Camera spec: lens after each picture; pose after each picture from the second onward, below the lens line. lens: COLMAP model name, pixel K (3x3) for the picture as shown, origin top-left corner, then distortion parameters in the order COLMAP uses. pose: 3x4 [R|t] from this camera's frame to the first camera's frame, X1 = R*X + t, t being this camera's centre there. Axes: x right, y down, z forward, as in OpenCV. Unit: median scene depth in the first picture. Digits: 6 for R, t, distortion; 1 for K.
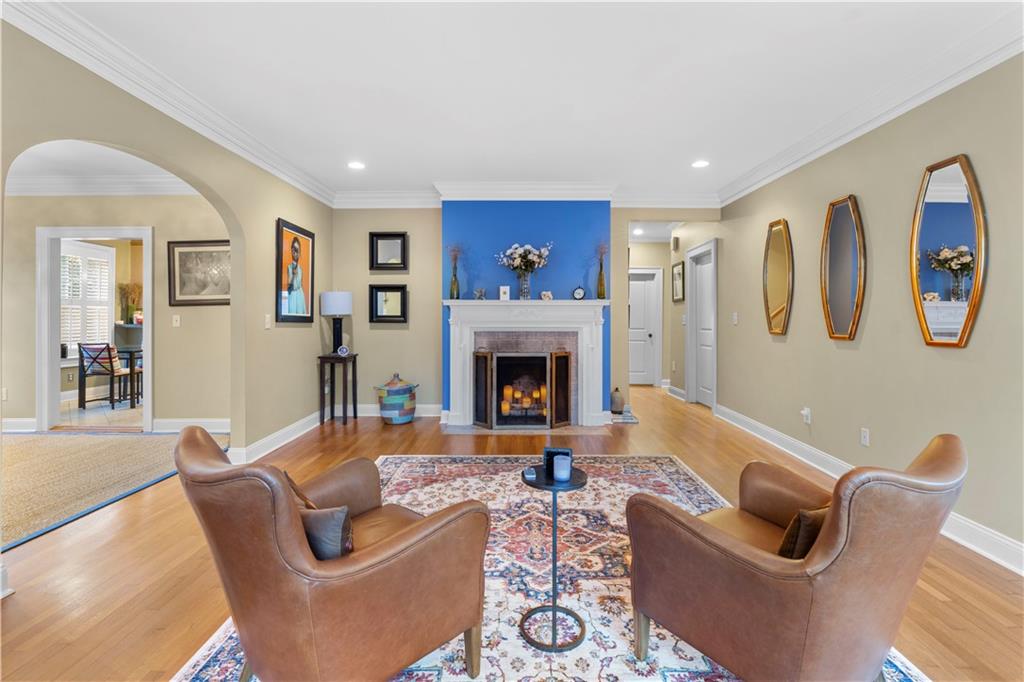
lens RADIAL K [[464.6, 0, 498.5], [0, 464.6, 323.3], [0, 0, 1]] dist [-0.007973, 0.000744]
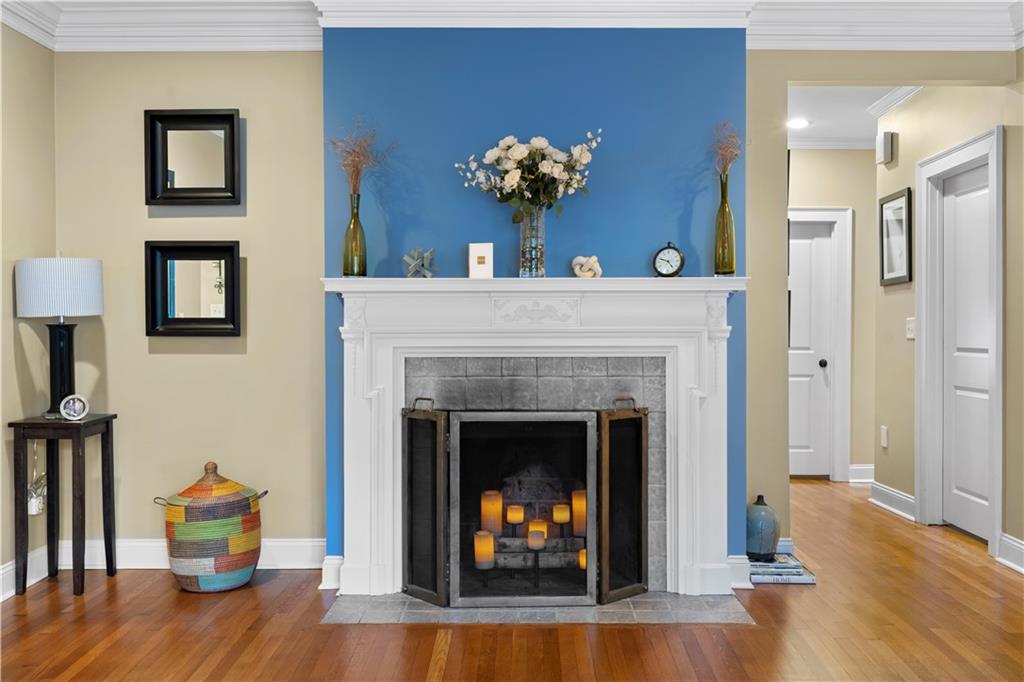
lens RADIAL K [[971.5, 0, 512.5], [0, 971.5, 340.8], [0, 0, 1]] dist [-0.023314, 0.000000]
pose [[0.999585, -0.002682, 0.028692, 0.015647], [0.002556, 0.999987, 0.004426, -0.000240], [-0.028703, -0.004351, 0.999579, 0.166026]]
